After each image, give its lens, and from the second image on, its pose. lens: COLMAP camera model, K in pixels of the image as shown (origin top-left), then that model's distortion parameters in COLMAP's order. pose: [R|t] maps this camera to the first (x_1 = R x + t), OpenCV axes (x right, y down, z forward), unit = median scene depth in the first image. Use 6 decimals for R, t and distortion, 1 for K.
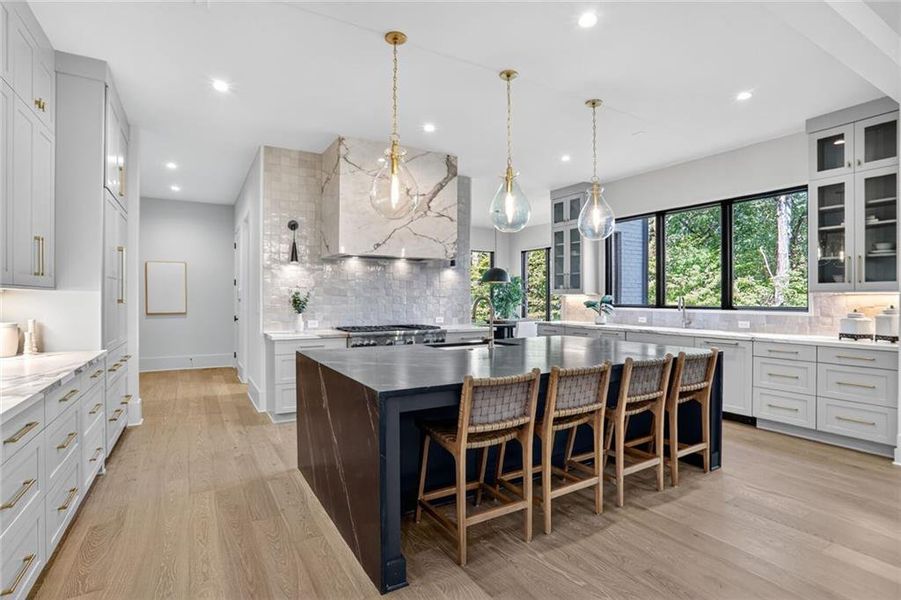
lens RADIAL K [[436.7, 0, 447.4], [0, 436.7, 297.3], [0, 0, 1]] dist [-0.082437, 0.034277]
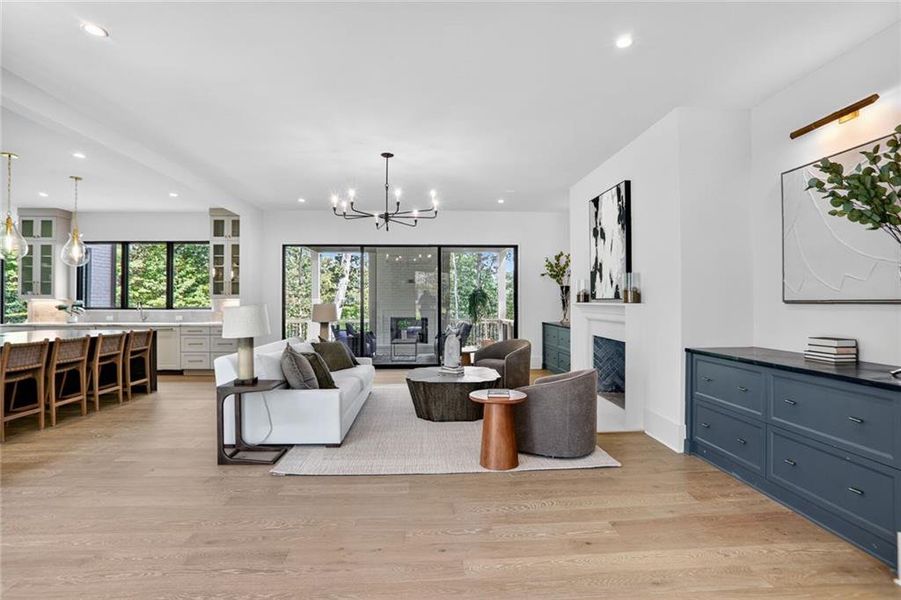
lens RADIAL K [[436.7, 0, 447.4], [0, 436.7, 297.3], [0, 0, 1]] dist [-0.082437, 0.034277]
pose [[0.455126, 0.005636, 0.890409, -0.287288], [0.000902, 0.999977, -0.006790, -0.004471], [-0.890427, 0.003894, 0.455110, -0.657242]]
